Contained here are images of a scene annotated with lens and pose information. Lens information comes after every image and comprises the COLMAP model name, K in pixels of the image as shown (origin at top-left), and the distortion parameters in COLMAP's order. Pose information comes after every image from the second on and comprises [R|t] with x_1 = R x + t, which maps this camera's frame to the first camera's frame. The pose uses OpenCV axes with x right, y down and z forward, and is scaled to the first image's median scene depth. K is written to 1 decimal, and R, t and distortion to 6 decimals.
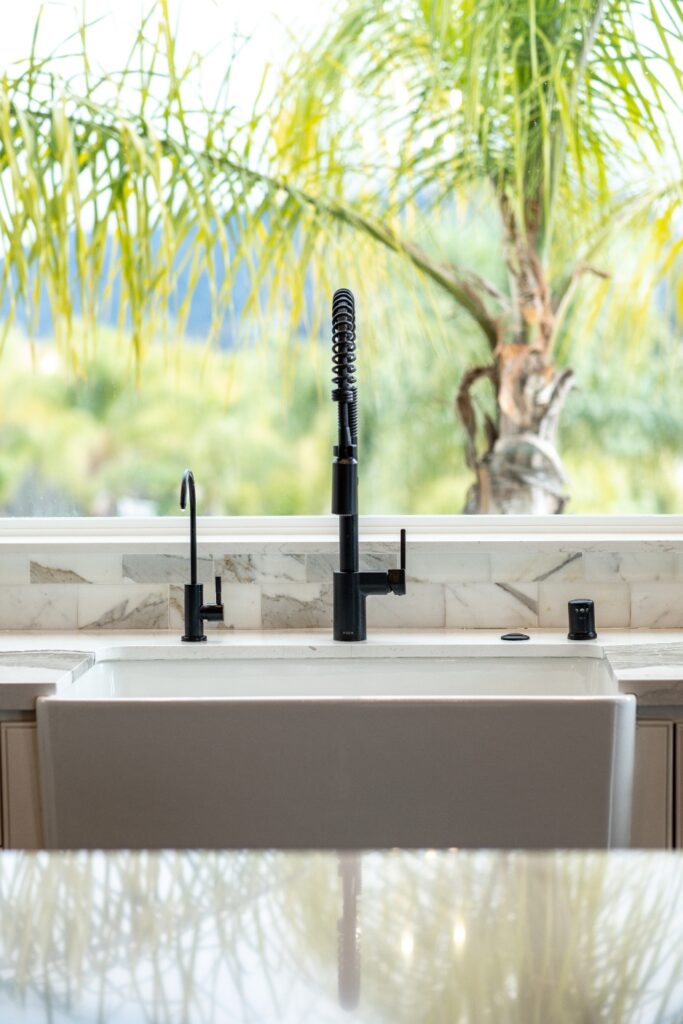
lens RADIAL K [[2526.0, 0, 474.9], [0, 2526.0, 512.2], [0, 0, 1]] dist [-0.021867, -0.034925]
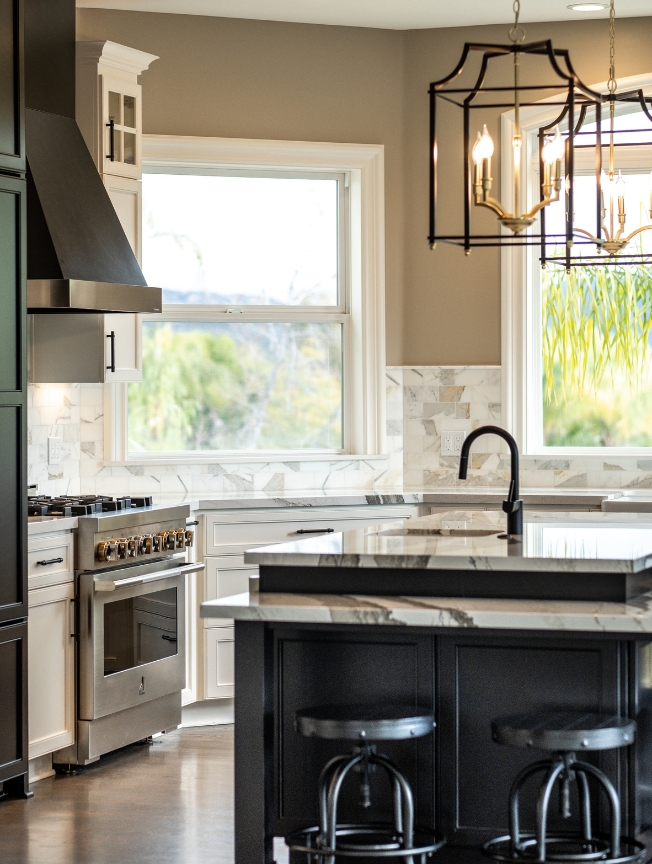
lens RADIAL K [[2457.9, 0, 325.8], [0, 2457.9, 358.9], [0, 0, 1]] dist [0.029751, 0.324187]
pose [[0.951838, -0.001841, -0.306595, 0.350303], [-0.019028, 0.997700, -0.065065, 0.086170], [0.306009, 0.067766, 0.949614, -1.609110]]
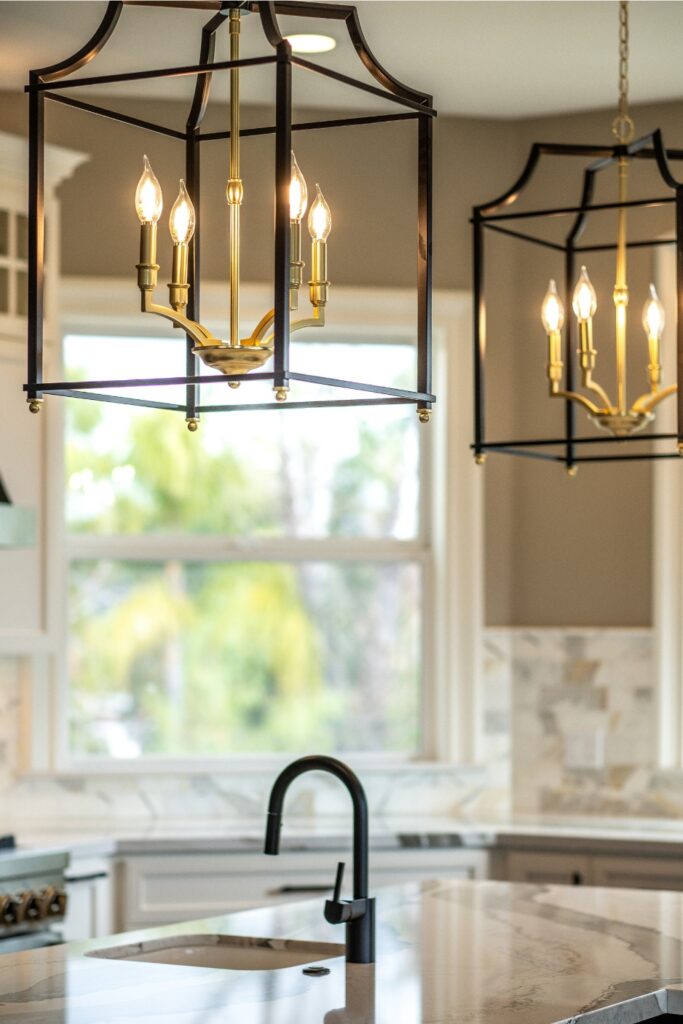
lens RADIAL K [[2542.6, 0, 341.3], [0, 2542.6, 584.1], [0, 0, 1]] dist [0.125007, 0.303908]
pose [[0.865134, -0.001255, -0.501539, 0.421759], [-0.037037, 0.997107, -0.066384, 0.010785], [0.500171, 0.076007, 0.862585, -0.669527]]
